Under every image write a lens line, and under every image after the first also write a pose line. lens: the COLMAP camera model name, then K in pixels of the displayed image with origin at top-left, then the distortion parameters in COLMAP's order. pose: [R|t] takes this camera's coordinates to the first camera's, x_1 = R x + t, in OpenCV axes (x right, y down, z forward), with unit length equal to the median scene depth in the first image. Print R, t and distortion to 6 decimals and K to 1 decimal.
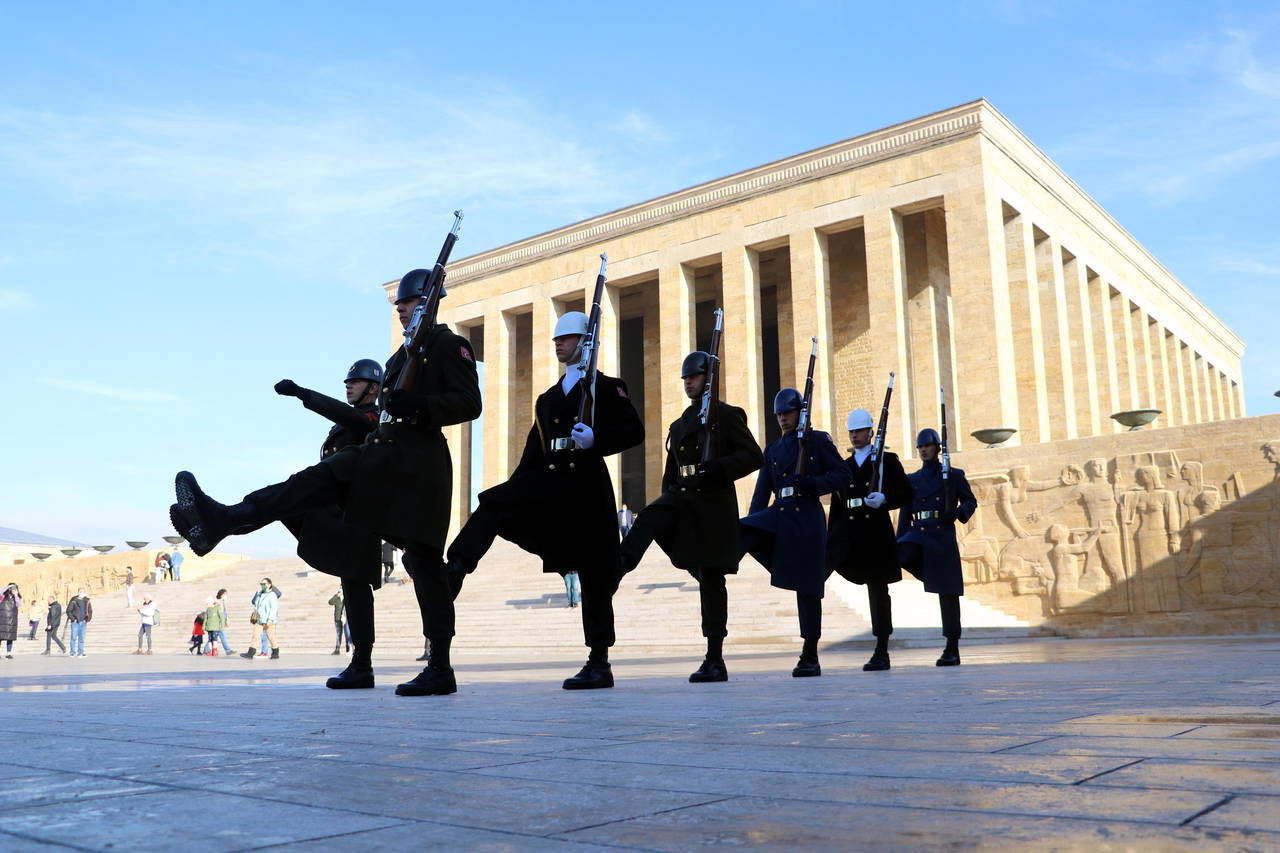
lens RADIAL K [[1189.8, 0, 642.9], [0, 1189.8, 439.5], [0, 0, 1]] dist [-0.019852, -0.010030]
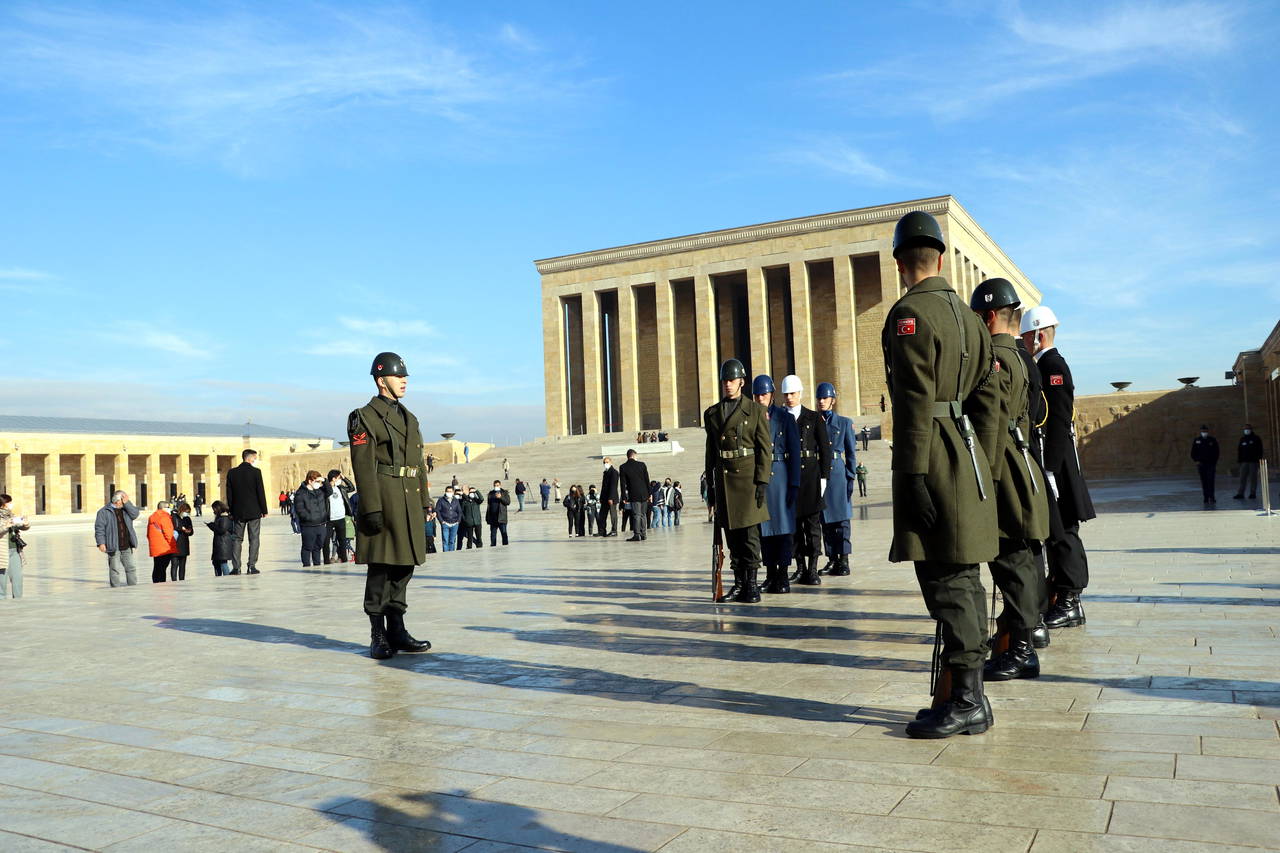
lens RADIAL K [[1207.6, 0, 640.0], [0, 1207.6, 426.5], [0, 0, 1]] dist [-0.061530, 0.004647]
pose [[0.979317, -0.015755, 0.201720, -0.452547], [-0.006902, 0.993782, 0.111127, -0.105772], [-0.202216, -0.110221, 0.973119, -0.603892]]
